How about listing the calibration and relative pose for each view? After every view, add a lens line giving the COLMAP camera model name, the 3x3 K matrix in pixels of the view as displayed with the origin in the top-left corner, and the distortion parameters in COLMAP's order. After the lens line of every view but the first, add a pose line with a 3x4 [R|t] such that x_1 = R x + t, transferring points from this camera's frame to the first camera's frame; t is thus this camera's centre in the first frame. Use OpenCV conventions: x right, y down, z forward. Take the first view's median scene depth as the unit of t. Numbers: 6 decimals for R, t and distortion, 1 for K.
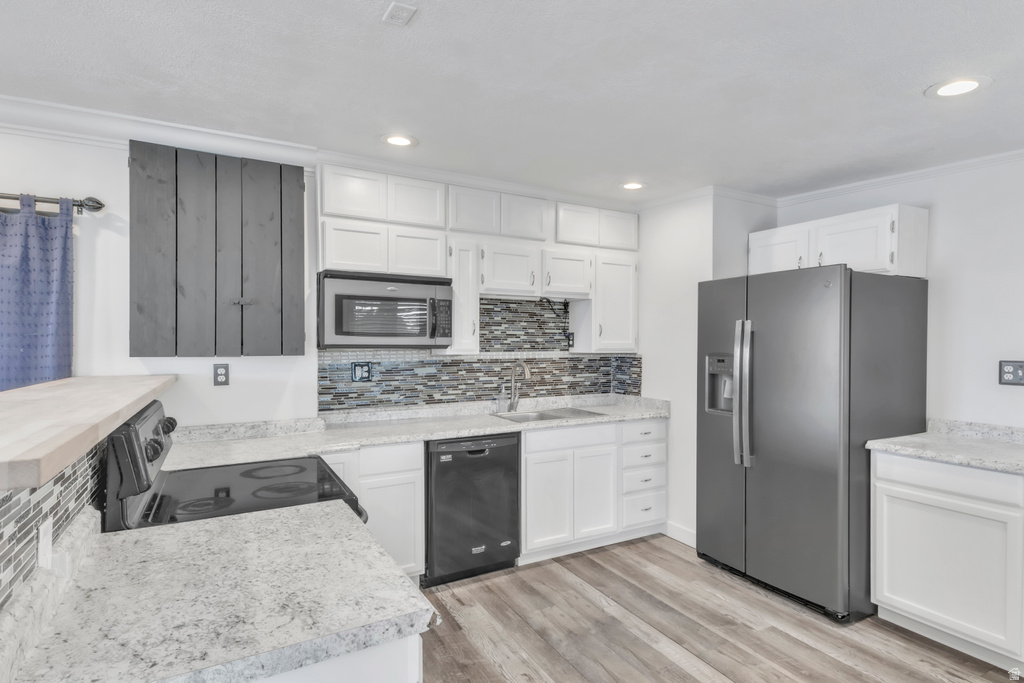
lens RADIAL K [[516.0, 0, 535.7], [0, 516.0, 349.5], [0, 0, 1]] dist [-0.000077, 0.000356]
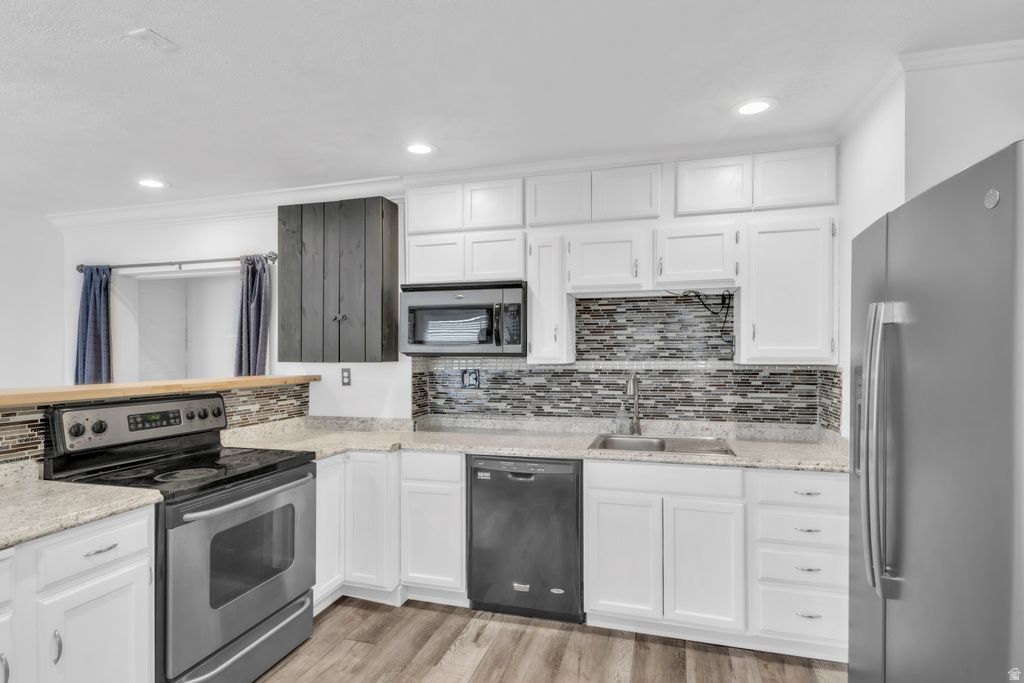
lens RADIAL K [[516.0, 0, 535.7], [0, 516.0, 349.5], [0, 0, 1]] dist [-0.000077, 0.000356]
pose [[0.700722, -0.005346, -0.713415, 0.454043], [-0.004028, 0.999926, -0.011449, -0.004032], [0.713423, 0.010896, 0.700649, 0.342745]]
